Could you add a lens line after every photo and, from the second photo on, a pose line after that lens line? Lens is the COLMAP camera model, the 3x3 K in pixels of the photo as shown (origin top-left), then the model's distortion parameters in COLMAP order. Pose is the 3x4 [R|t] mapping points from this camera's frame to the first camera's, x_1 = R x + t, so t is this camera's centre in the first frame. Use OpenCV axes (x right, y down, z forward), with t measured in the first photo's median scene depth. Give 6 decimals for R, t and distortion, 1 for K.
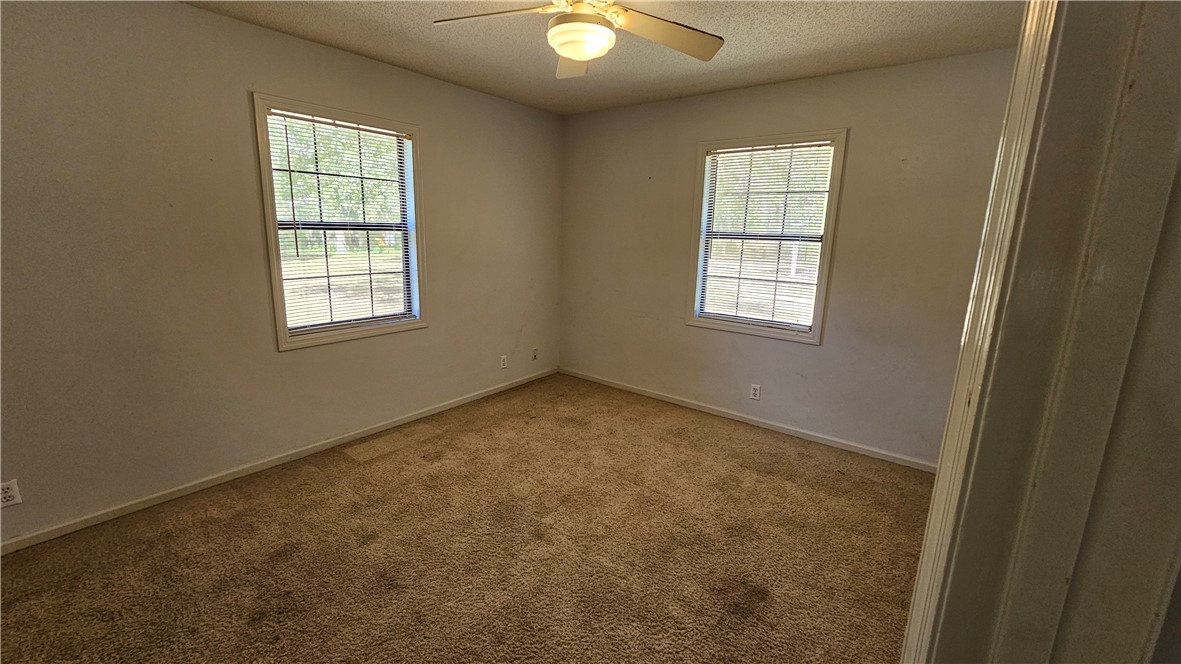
lens RADIAL K [[481.5, 0, 584.0], [0, 481.5, 333.2], [0, 0, 1]] dist [0.003140, -0.001611]
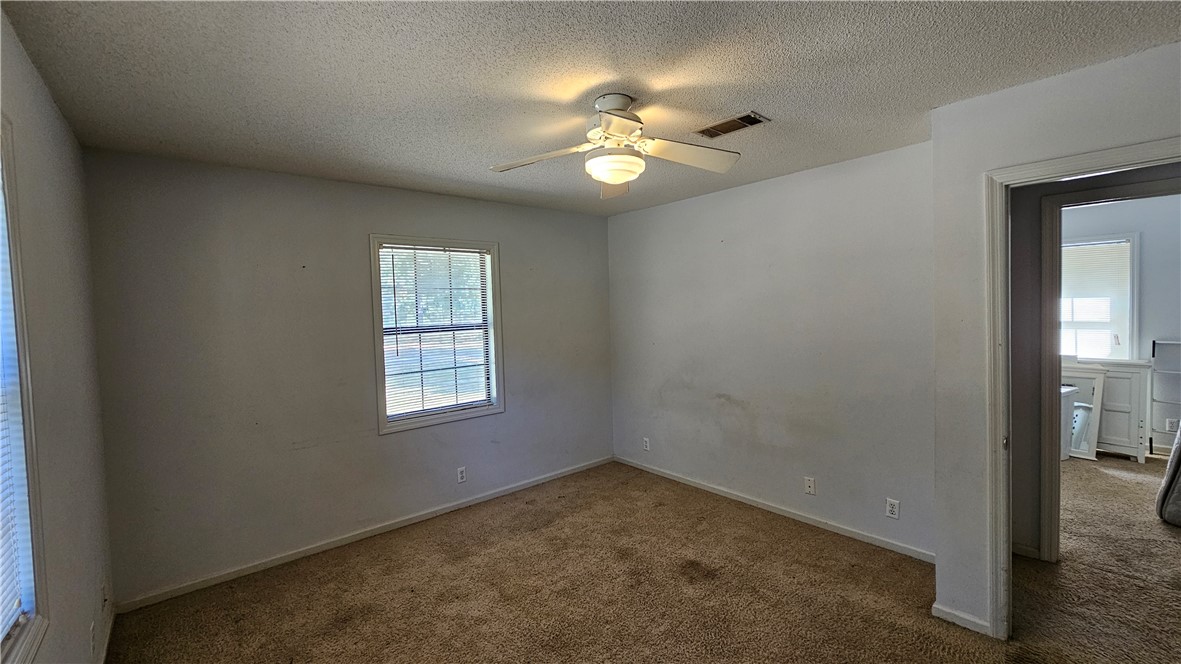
lens RADIAL K [[481.5, 0, 581.0], [0, 481.5, 331.4], [0, 0, 1]] dist [0.003140, -0.001611]
pose [[0.210757, -0.078399, 0.974390, -0.623770], [0.250349, 0.967865, 0.023724, -0.147833], [-0.944937, 0.238938, 0.223611, 0.491646]]
